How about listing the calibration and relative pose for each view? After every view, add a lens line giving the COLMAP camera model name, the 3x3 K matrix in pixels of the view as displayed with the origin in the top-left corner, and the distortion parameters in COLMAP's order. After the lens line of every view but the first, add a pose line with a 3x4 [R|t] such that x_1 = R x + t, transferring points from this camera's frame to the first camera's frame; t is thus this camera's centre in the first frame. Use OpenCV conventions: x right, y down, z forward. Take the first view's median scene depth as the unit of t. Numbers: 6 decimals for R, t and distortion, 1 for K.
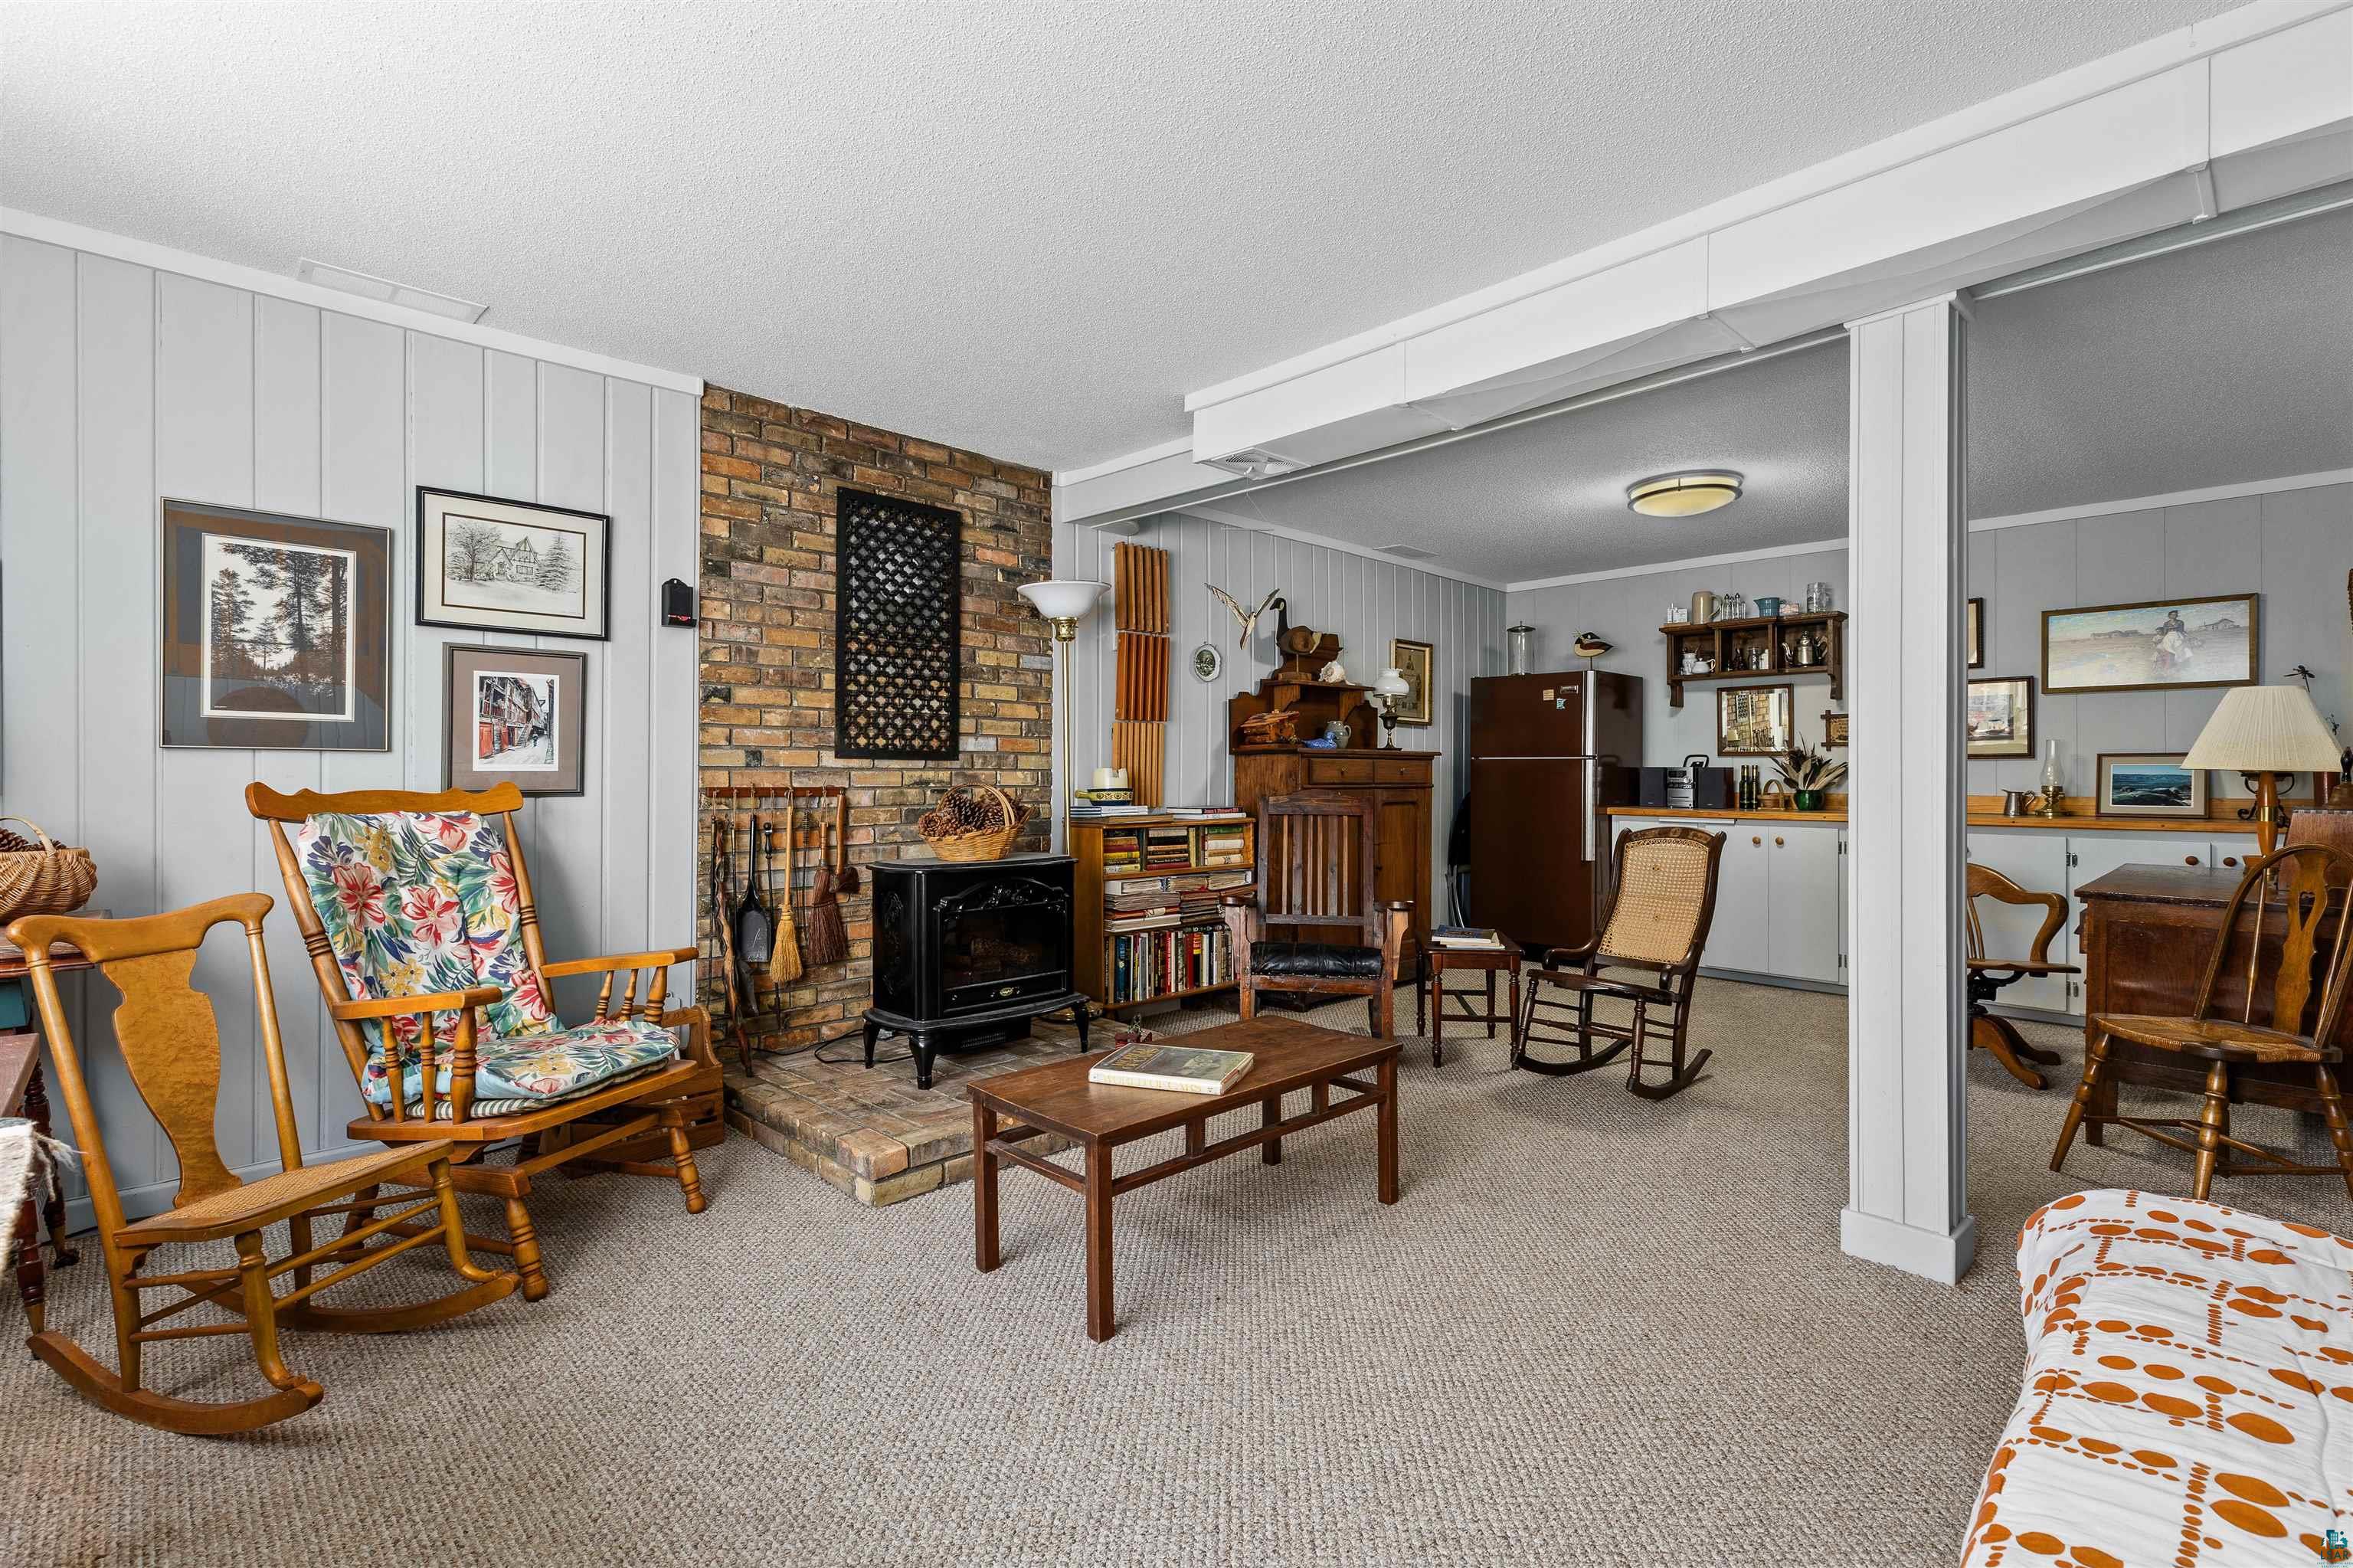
lens RADIAL K [[1059.5, 0, 1176.5], [0, 1059.5, 784.0], [0, 0, 1]] dist [-0.000107, -0.000528]
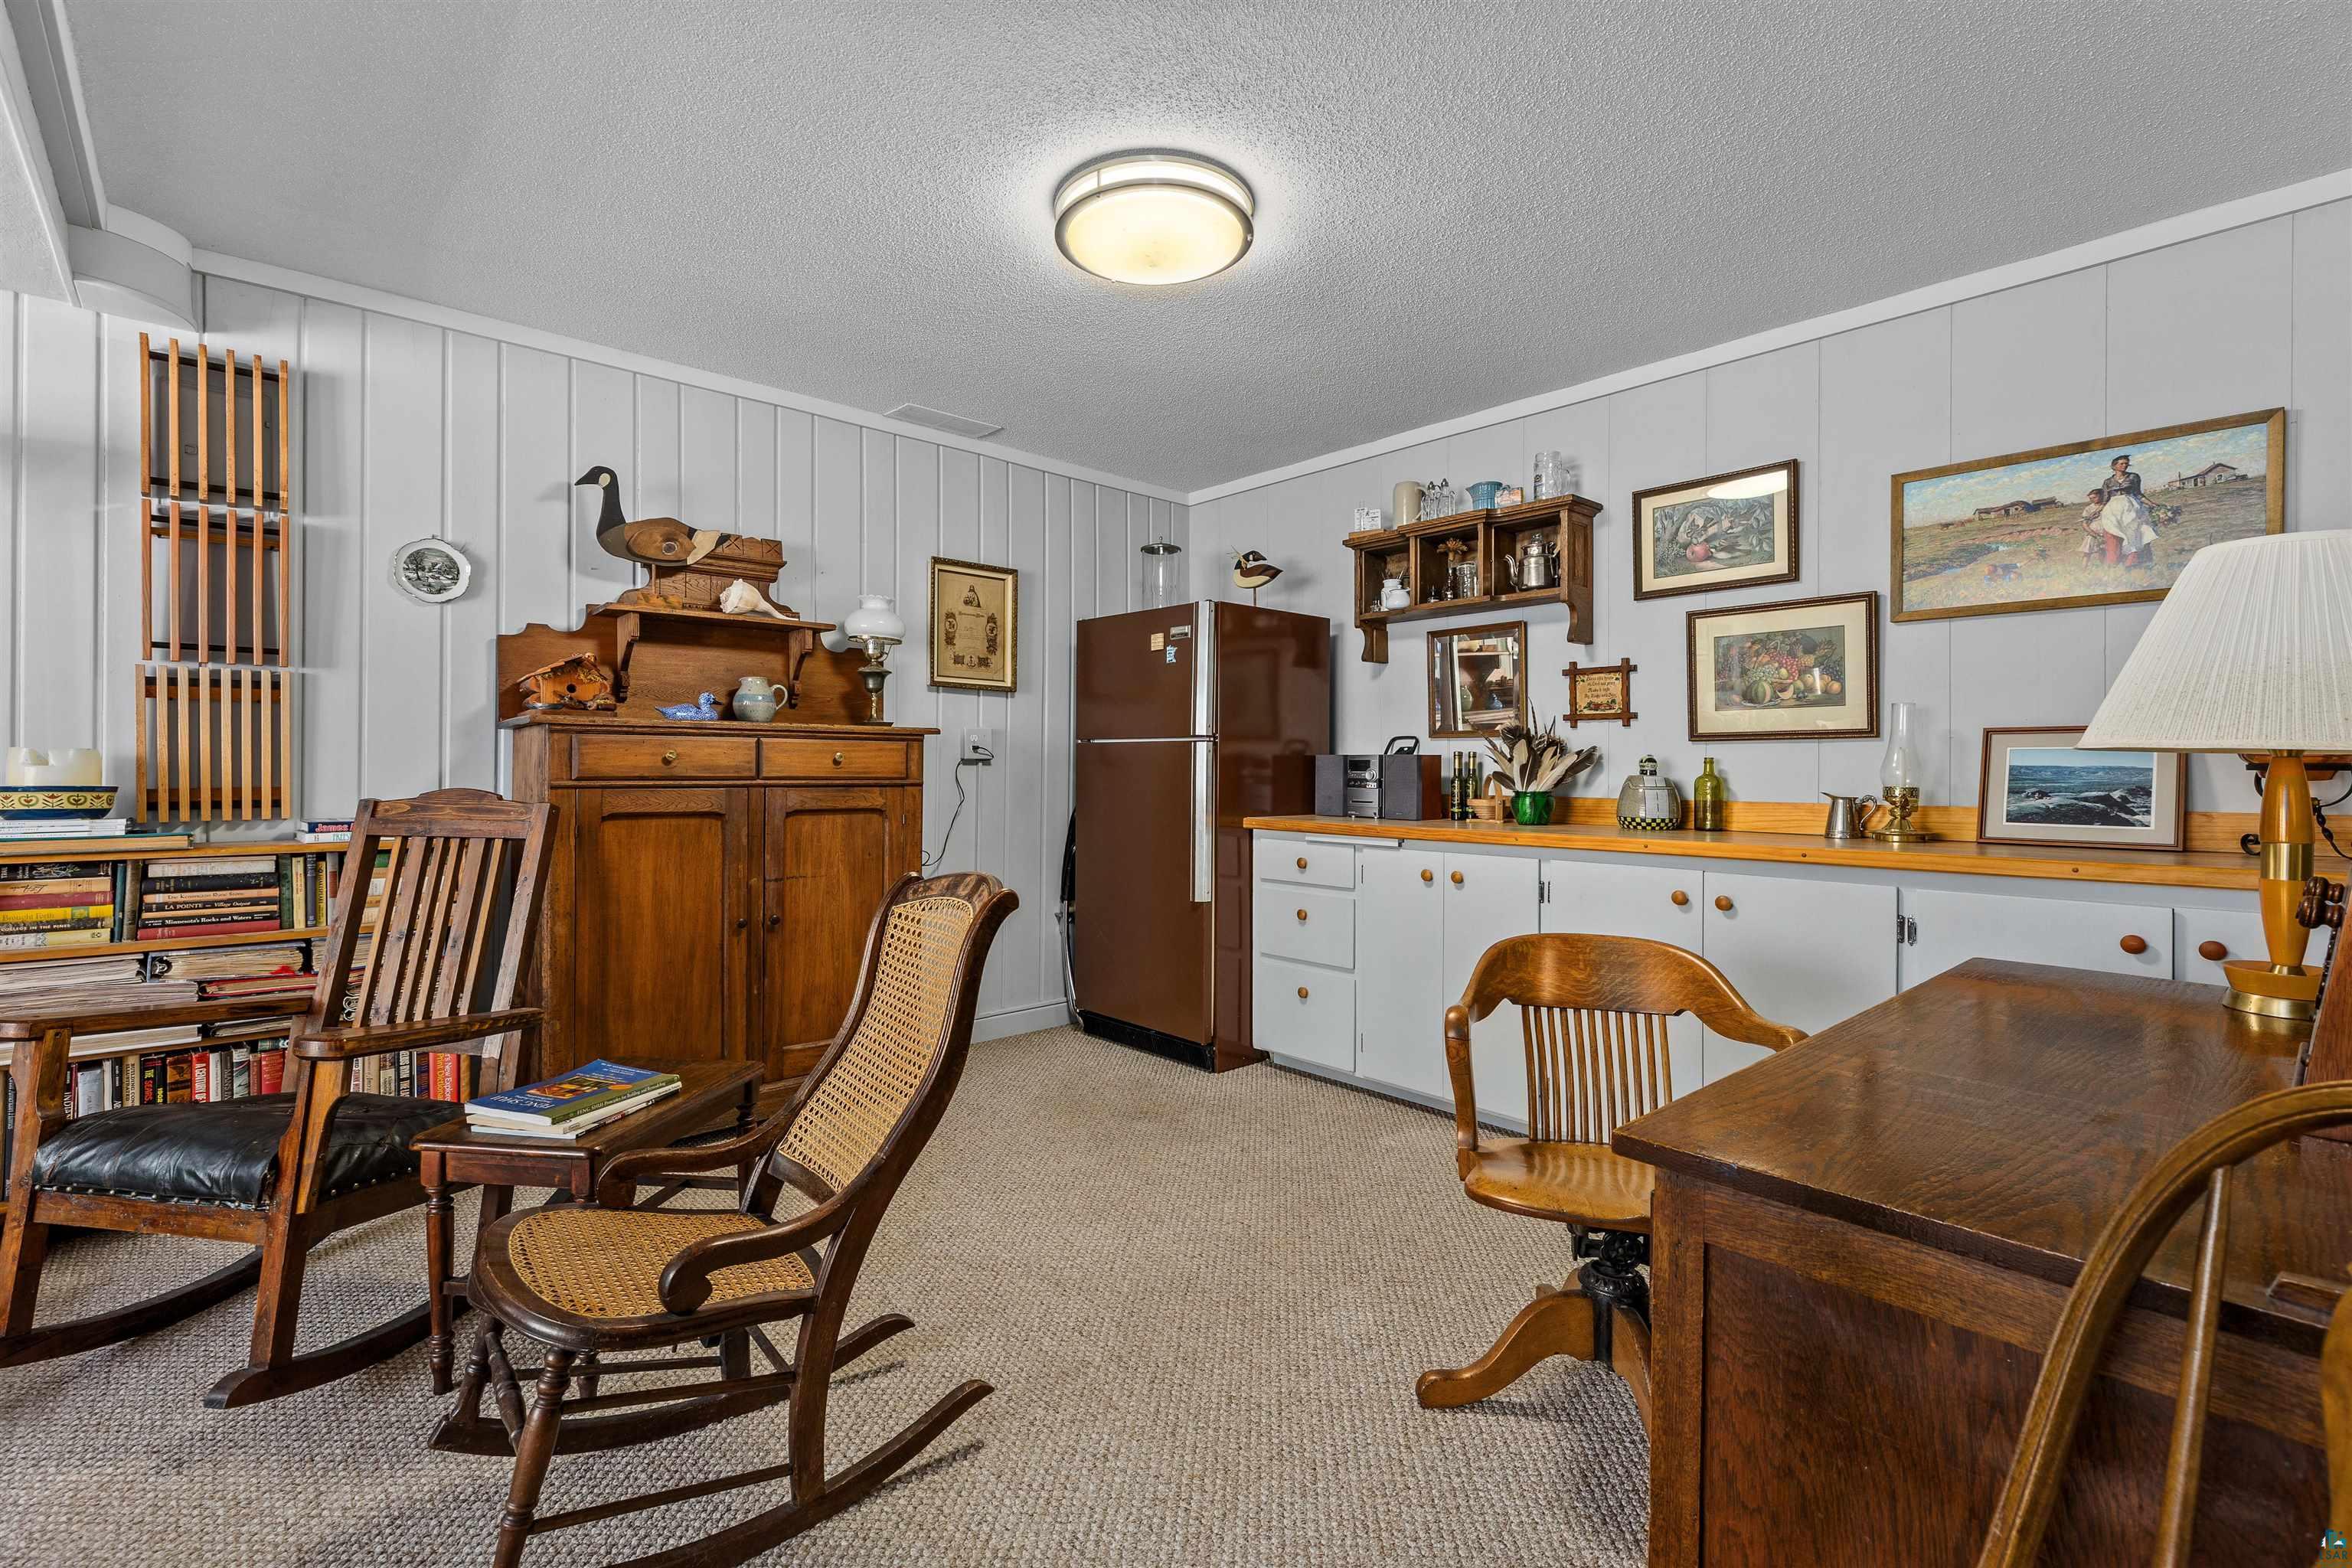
lens RADIAL K [[1059.4, 0, 1167.5], [0, 1059.4, 777.4], [0, 0, 1]] dist [0.002656, 0.000492]
pose [[0.999565, 0.003151, -0.029325, 0.400181], [-0.003163, 0.999995, -0.000351, -0.001472], [0.029323, 0.000444, 0.999570, 0.378870]]
